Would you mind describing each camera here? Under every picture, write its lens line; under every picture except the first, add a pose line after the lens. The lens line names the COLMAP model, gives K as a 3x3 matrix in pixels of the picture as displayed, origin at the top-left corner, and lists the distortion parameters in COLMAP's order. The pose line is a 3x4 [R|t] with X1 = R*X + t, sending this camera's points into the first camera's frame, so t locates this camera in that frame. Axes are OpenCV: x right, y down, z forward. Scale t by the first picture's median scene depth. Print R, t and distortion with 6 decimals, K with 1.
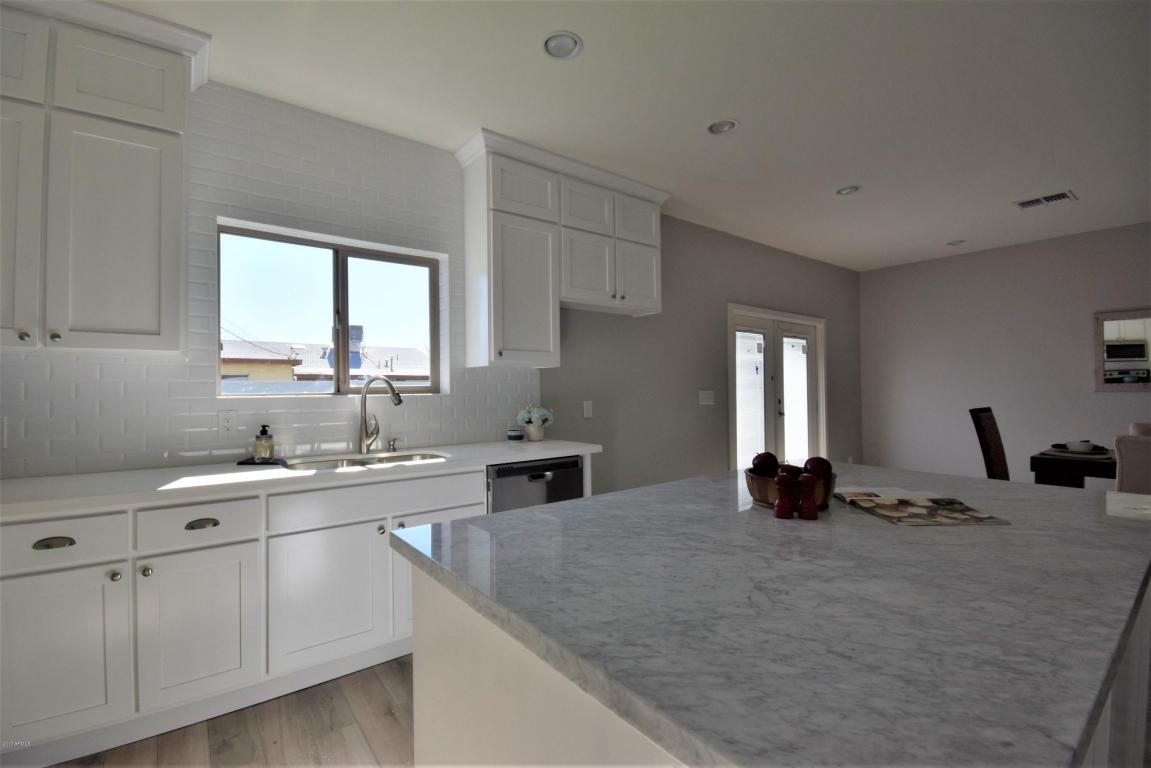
lens RADIAL K [[505.4, 0, 570.8], [0, 505.4, 389.9], [0, 0, 1]] dist [0.009694, -0.012259]
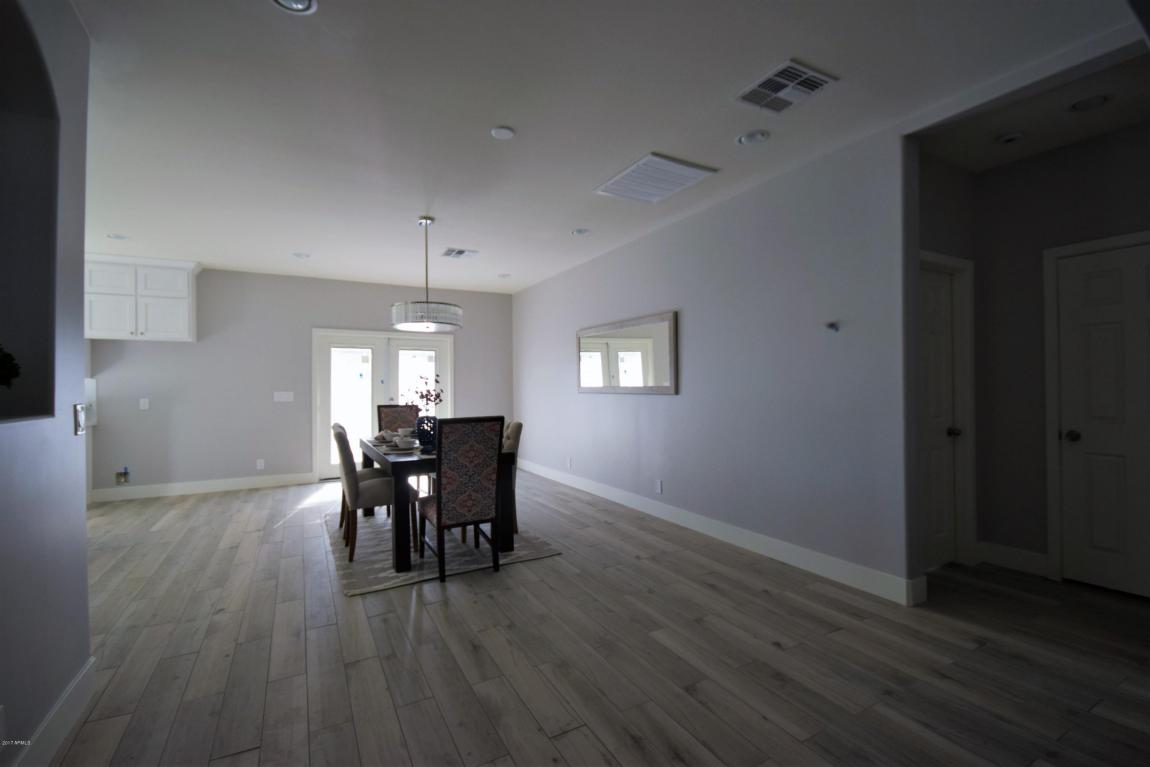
lens RADIAL K [[505.0, 0, 567.1], [0, 505.0, 387.9], [0, 0, 1]] dist [0.009694, -0.012259]
pose [[0.987477, 0.000017, -0.157762, 2.456509], [0.000389, 0.999997, 0.002545, -0.024107], [0.157762, -0.002574, 0.987474, -0.512397]]
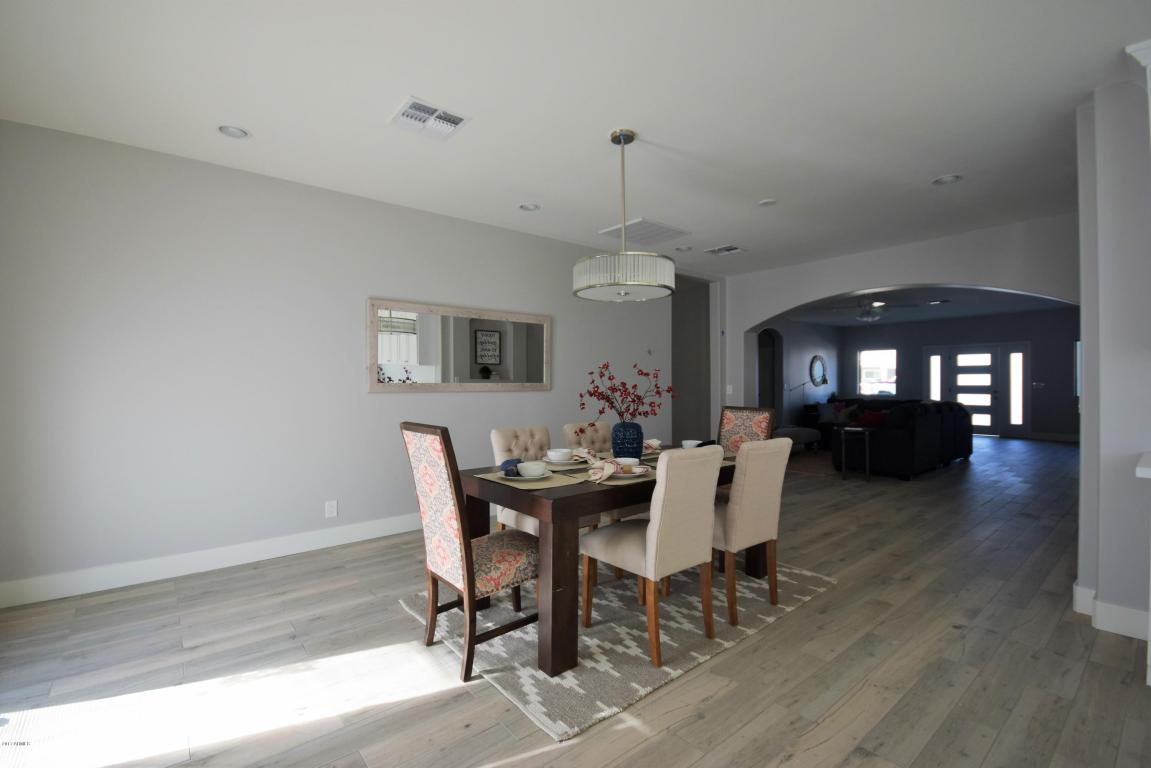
lens RADIAL K [[505.4, 0, 572.5], [0, 505.4, 384.4], [0, 0, 1]] dist [0.009694, -0.012259]
pose [[-0.041829, 0.007478, 0.999097, 0.400667], [0.003013, 0.999968, -0.007359, -0.005979], [-0.999120, 0.002702, -0.041850, 1.411741]]
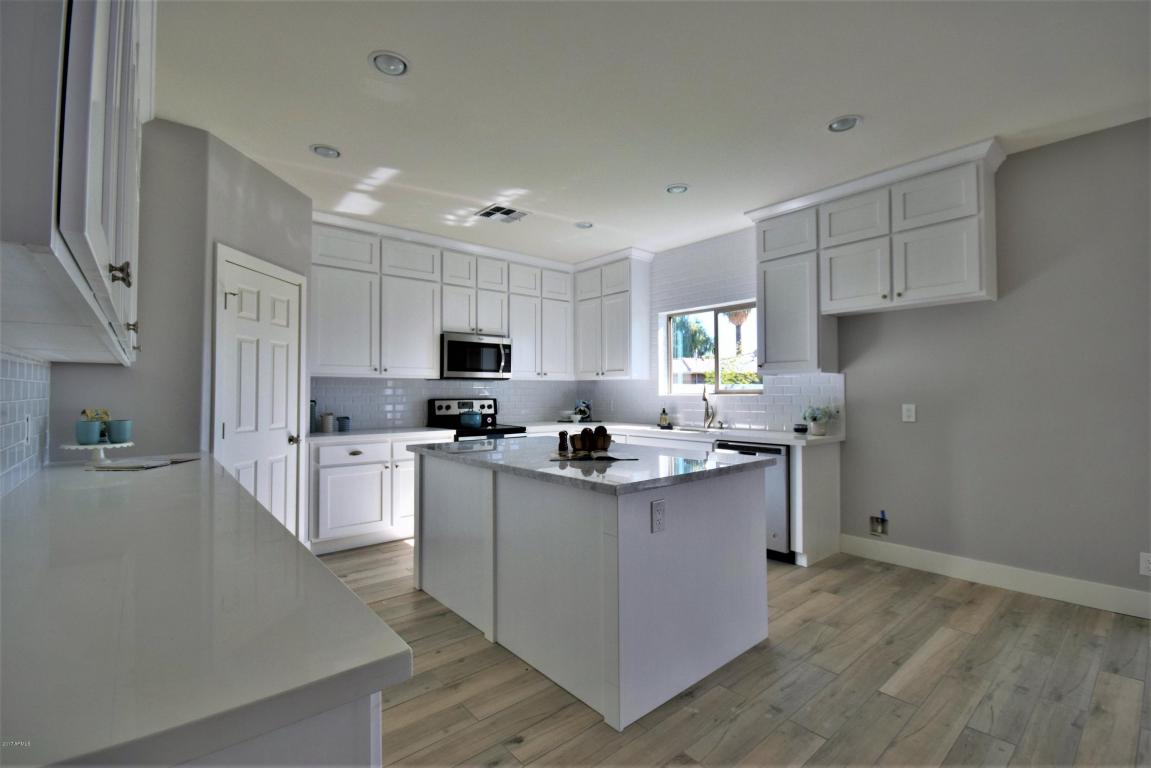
lens RADIAL K [[505.4, 0, 572.9], [0, 505.4, 383.5], [0, 0, 1]] dist [0.009694, -0.012259]
pose [[0.056285, -0.008938, -0.998375, 1.486994], [0.005147, 0.999949, -0.008662, -0.019344], [0.998401, -0.004651, 0.056328, 0.506664]]
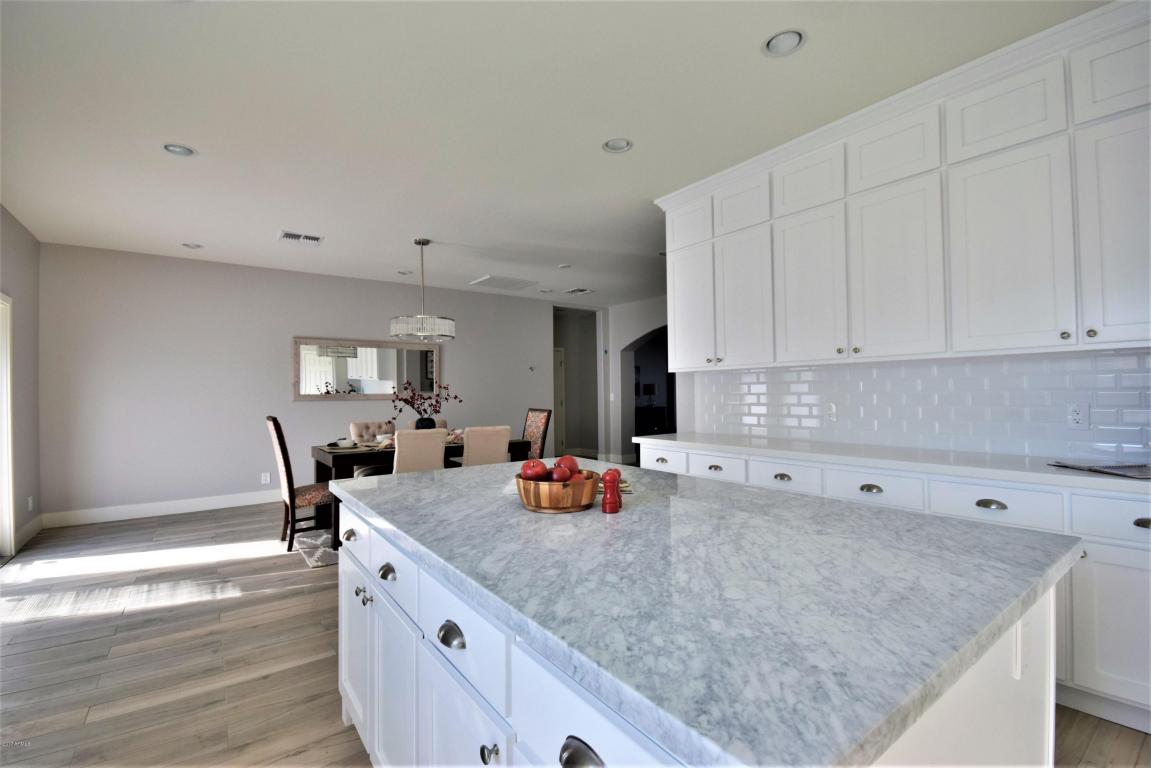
lens RADIAL K [[505.4, 0, 572.3], [0, 505.4, 386.0], [0, 0, 1]] dist [0.009694, -0.012259]
pose [[0.019345, 0.022828, 0.999552, -0.367961], [0.010880, 0.999675, -0.023041, 0.005991], [-0.999754, 0.011321, 0.019091, 0.593825]]
